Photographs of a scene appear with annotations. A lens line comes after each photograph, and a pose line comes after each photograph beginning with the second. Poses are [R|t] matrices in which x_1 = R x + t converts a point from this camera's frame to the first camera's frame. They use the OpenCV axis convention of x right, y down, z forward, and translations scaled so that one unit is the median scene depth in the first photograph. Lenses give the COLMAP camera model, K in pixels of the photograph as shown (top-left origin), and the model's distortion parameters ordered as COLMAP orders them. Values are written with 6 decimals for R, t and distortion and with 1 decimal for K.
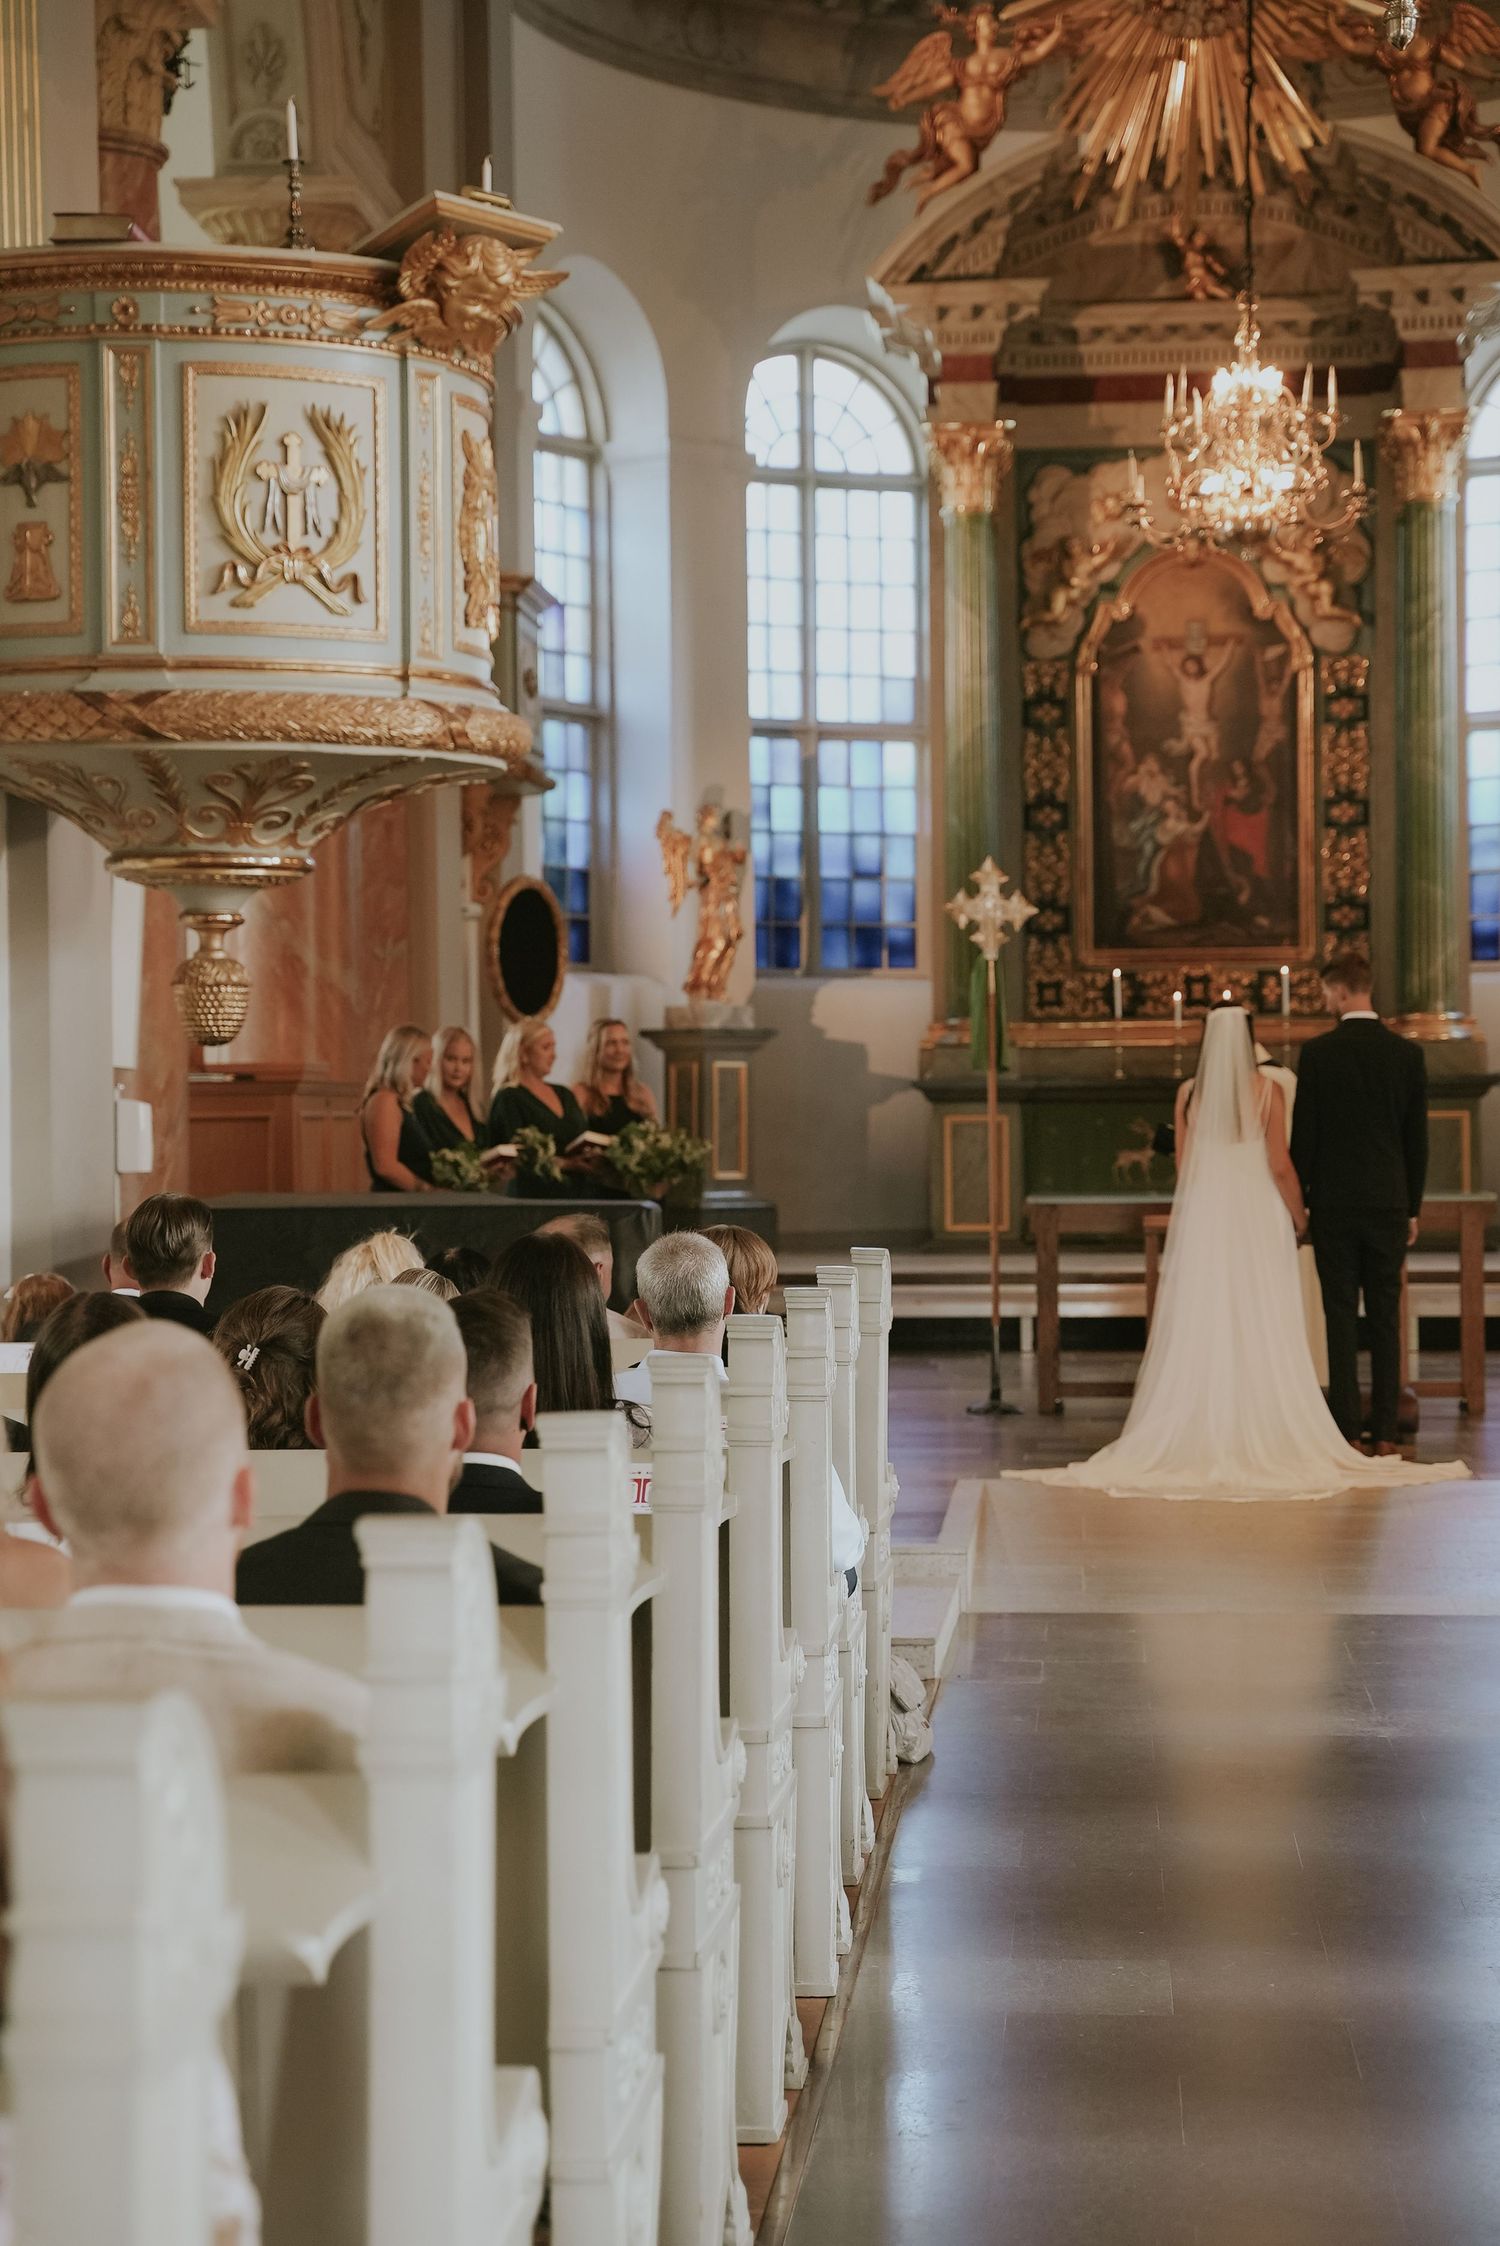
lens RADIAL K [[4235.1, 0, 743.3], [0, 4235.1, 1115.7], [0, 0, 1]] dist [0.242804, 0.000000]
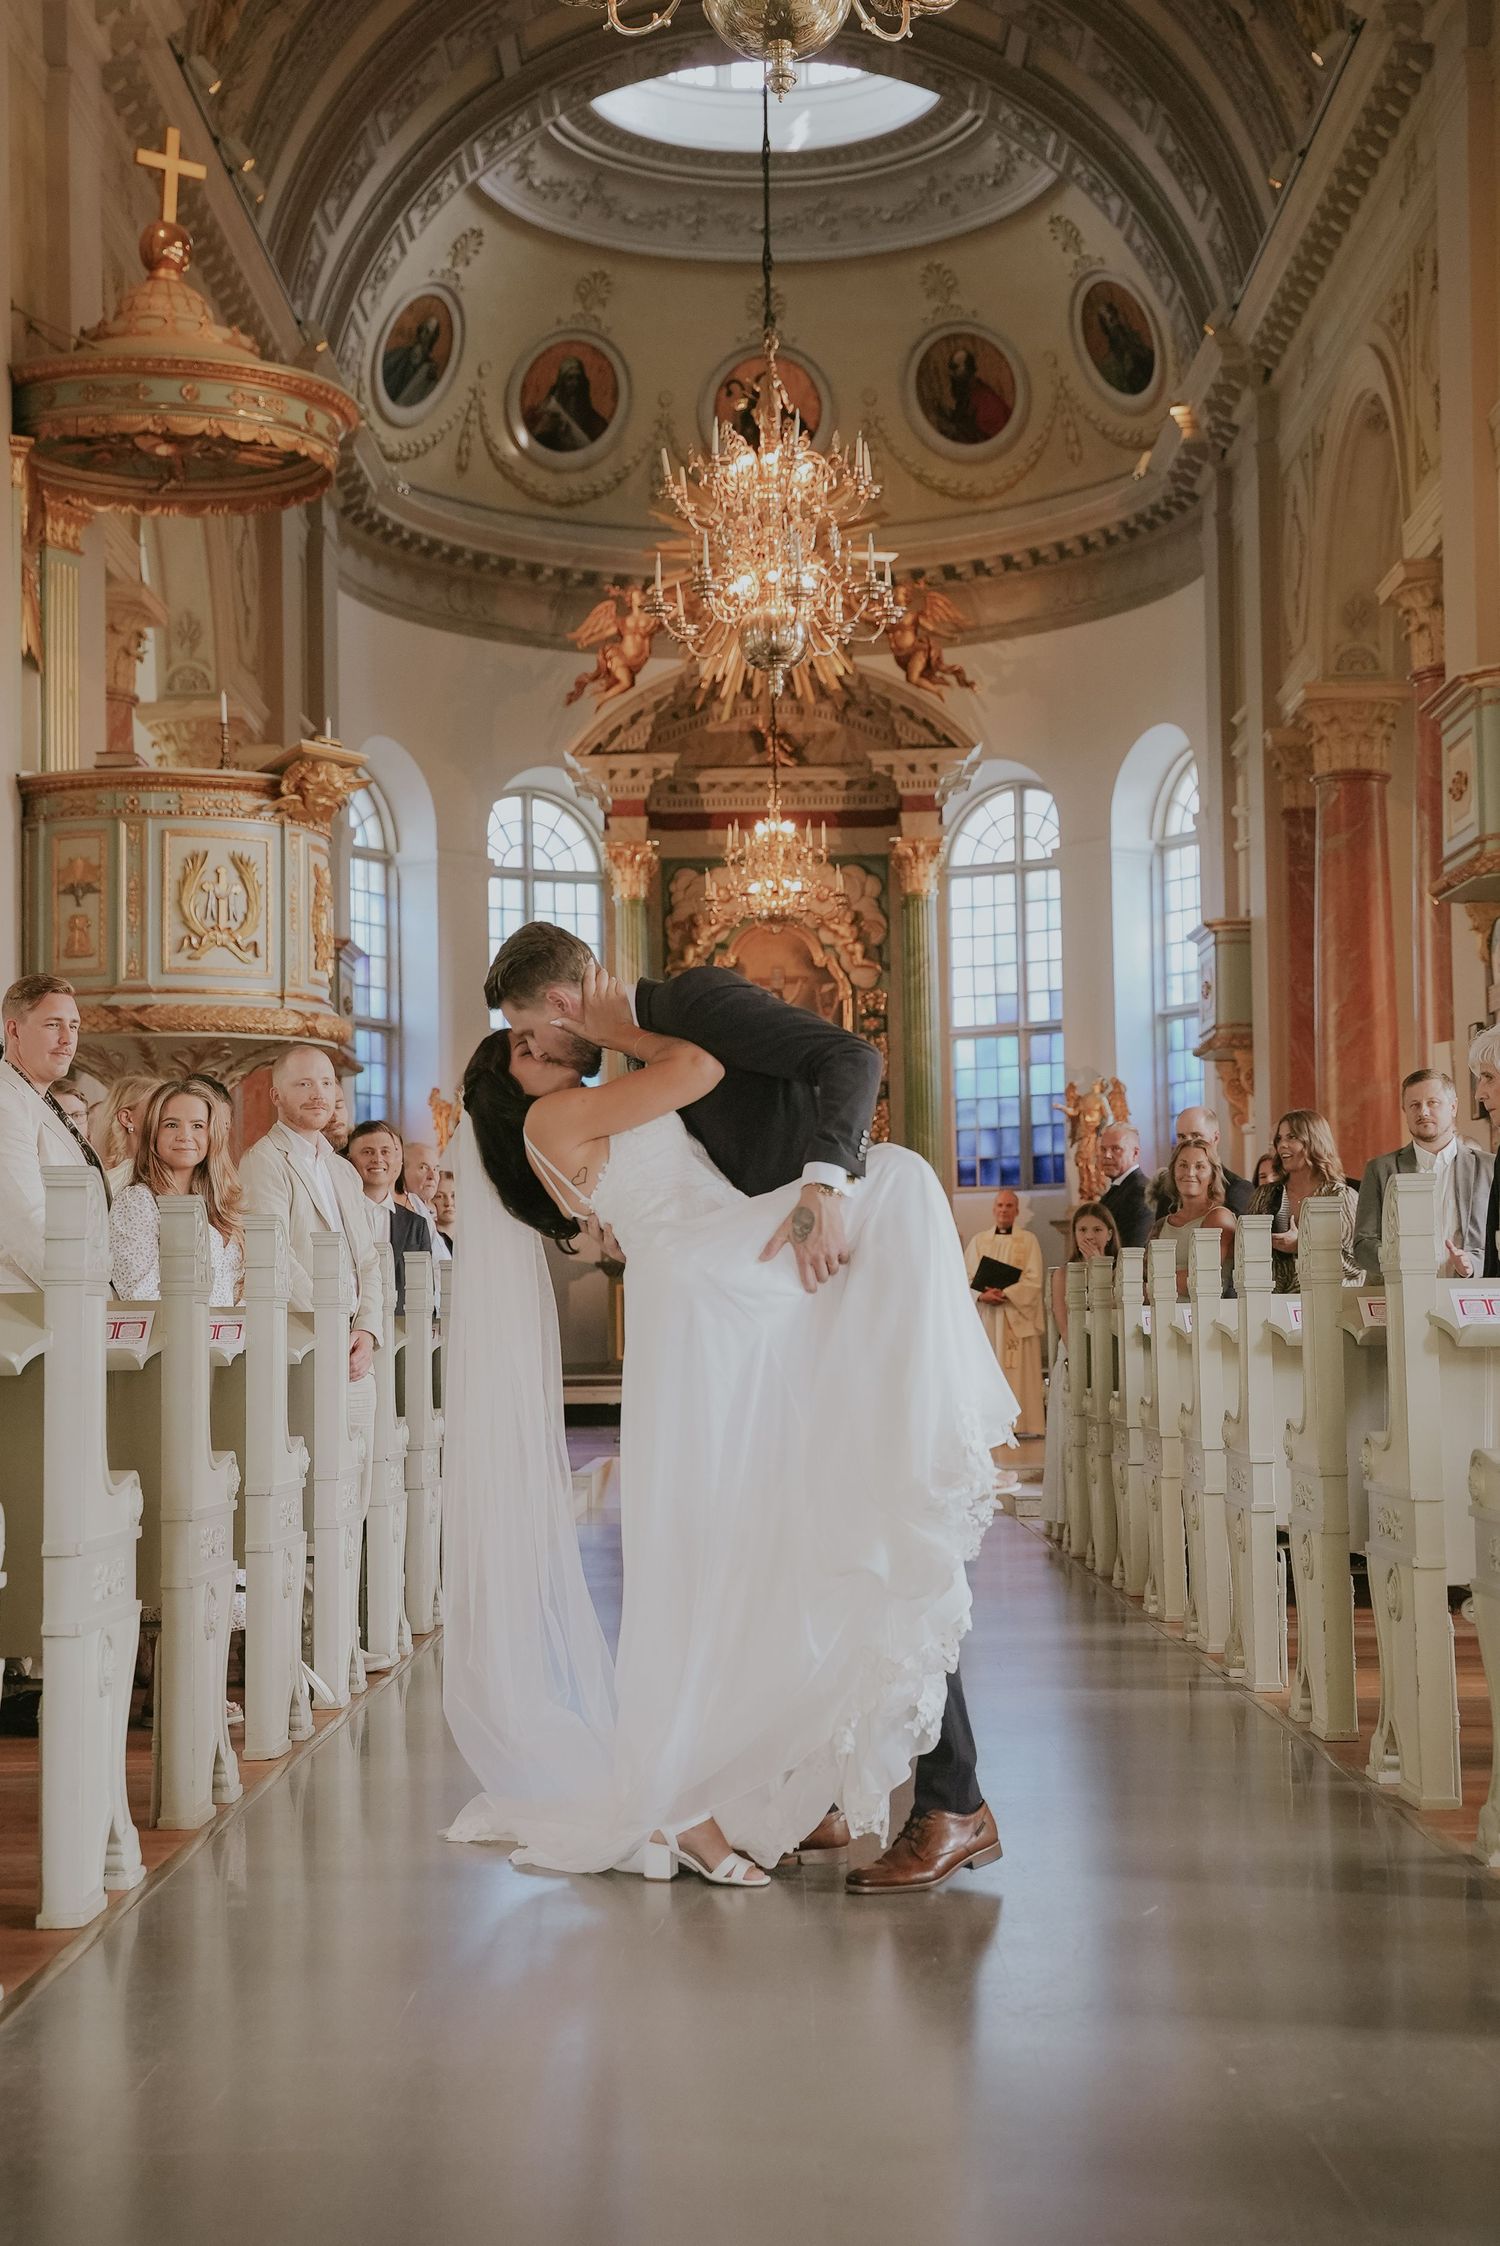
lens RADIAL K [[3247.6, 0, 743.0], [0, 3247.6, 1110.9], [0, 0, 1]] dist [0.084421, 0.000000]
pose [[0.997346, -0.001678, 0.072789, 0.007184], [0.006860, 0.997453, -0.071001, 0.020725], [-0.072484, 0.071312, 0.994817, -0.179964]]
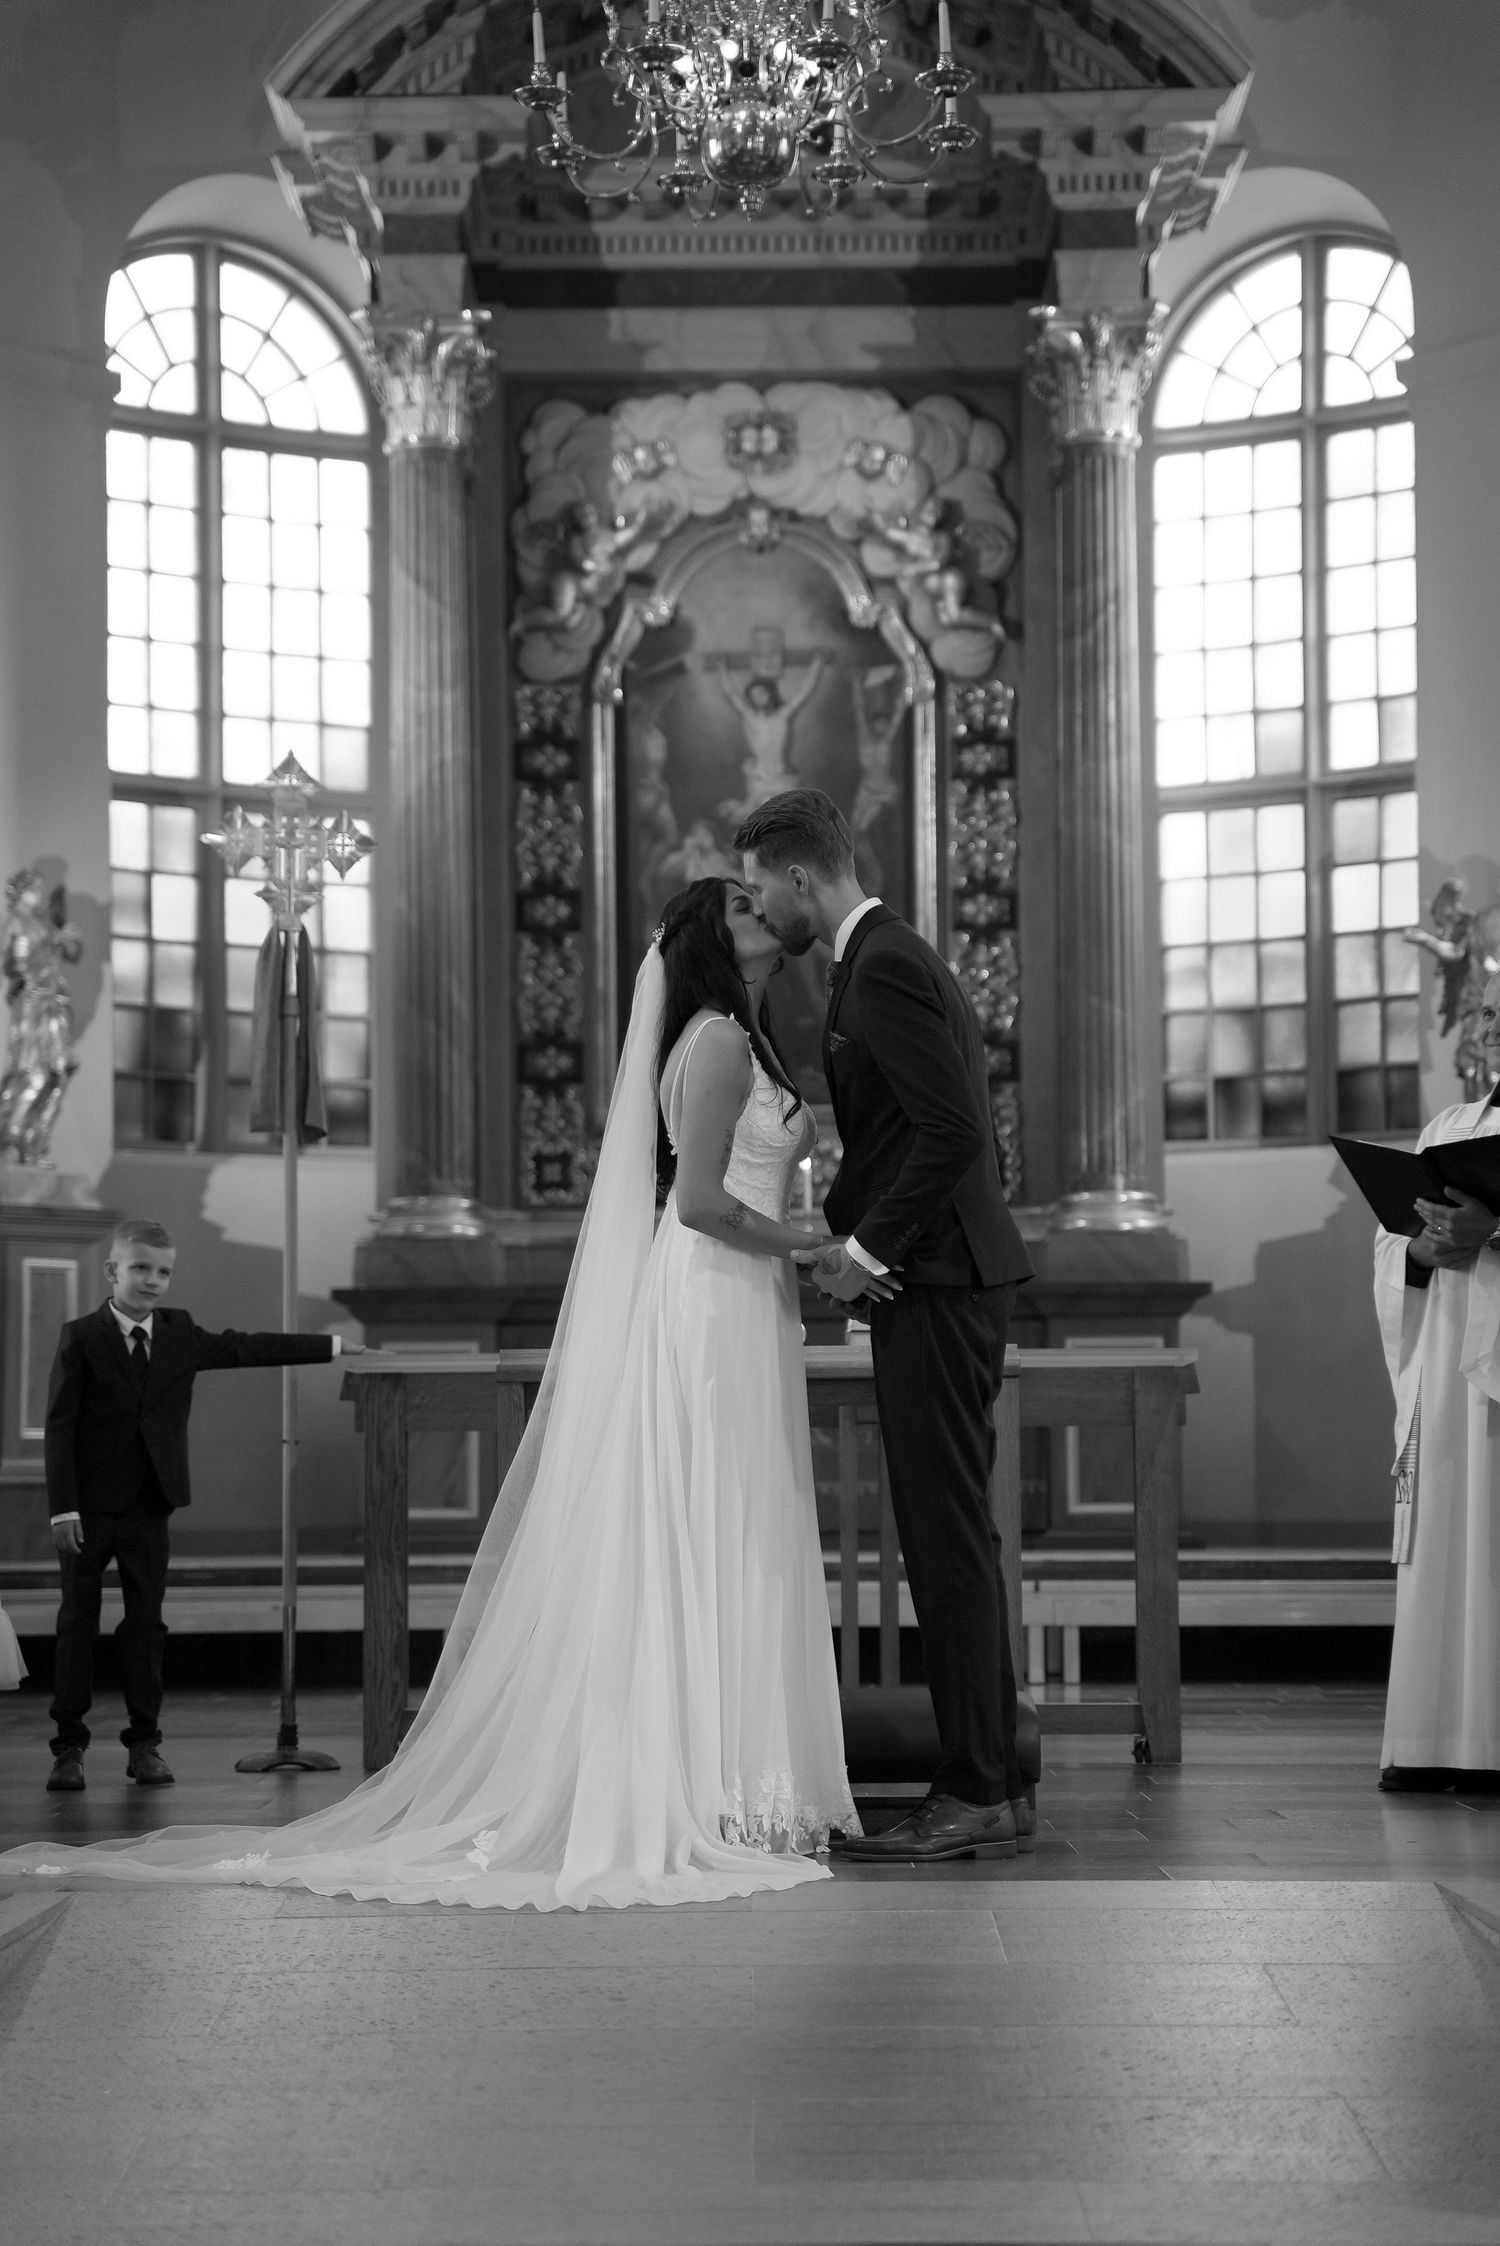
lens RADIAL K [[4670.9, 0, 766.2], [0, 4670.9, 1131.0], [0, 0, 1]] dist [0.271790, 0.000000]
pose [[0.996732, 0.008002, 0.080378, 0.047069], [-0.001620, 0.996862, -0.079147, 0.024074], [-0.080759, 0.078758, 0.993617, 0.262303]]
